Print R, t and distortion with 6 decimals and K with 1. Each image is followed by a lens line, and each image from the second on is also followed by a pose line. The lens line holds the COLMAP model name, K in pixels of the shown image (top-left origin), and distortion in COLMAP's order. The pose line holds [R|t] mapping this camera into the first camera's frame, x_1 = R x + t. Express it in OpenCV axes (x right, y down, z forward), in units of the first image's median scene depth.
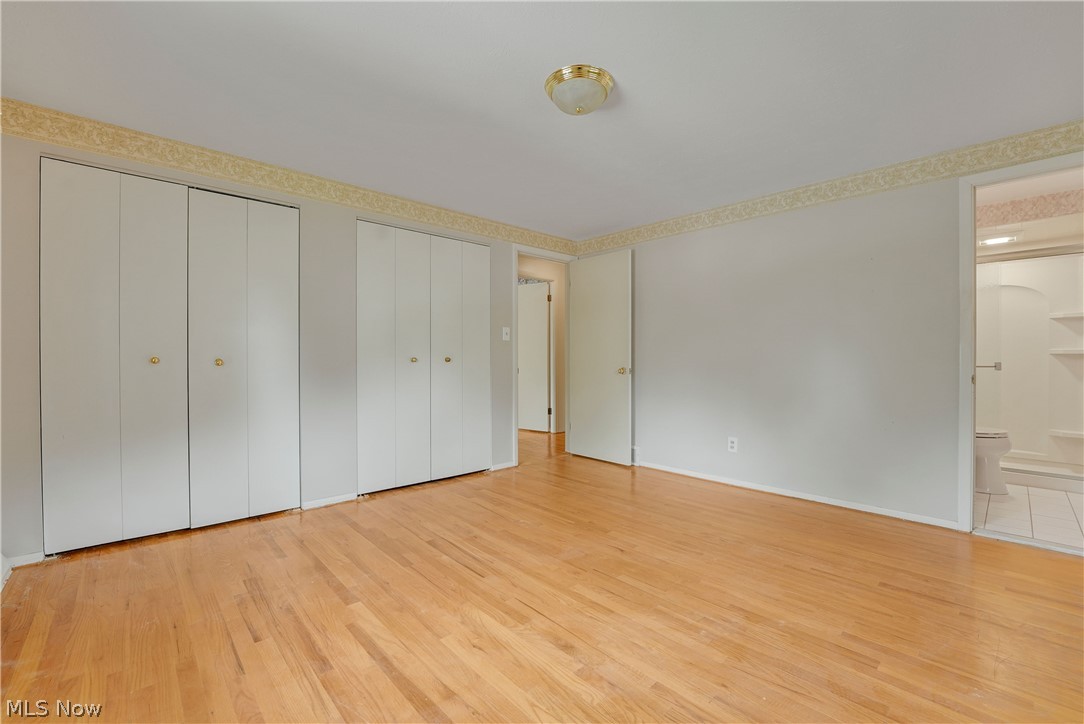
lens RADIAL K [[453.2, 0, 536.0], [0, 453.2, 354.4], [0, 0, 1]] dist [-0.024976, 0.004551]
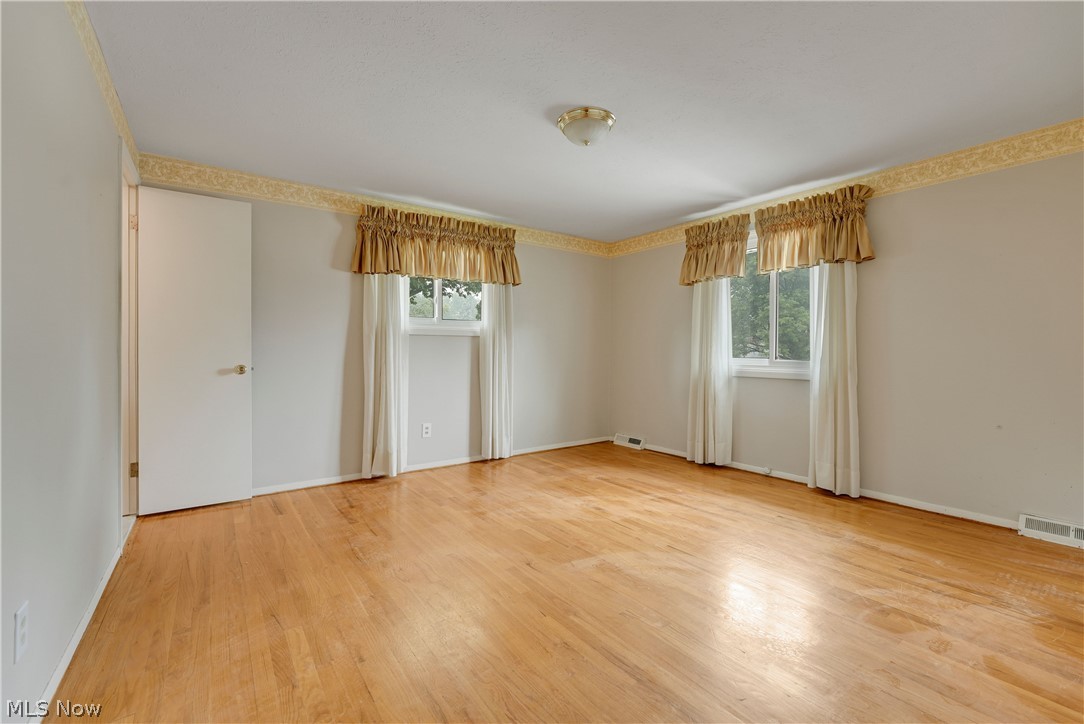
lens RADIAL K [[453.2, 0, 536.0], [0, 453.2, 354.4], [0, 0, 1]] dist [-0.024976, 0.004551]
pose [[-0.992360, -0.003327, 0.123335, 0.088955], [-0.003477, 0.999993, -0.001007, 0.020004], [-0.123331, -0.001429, -0.992365, 2.588745]]
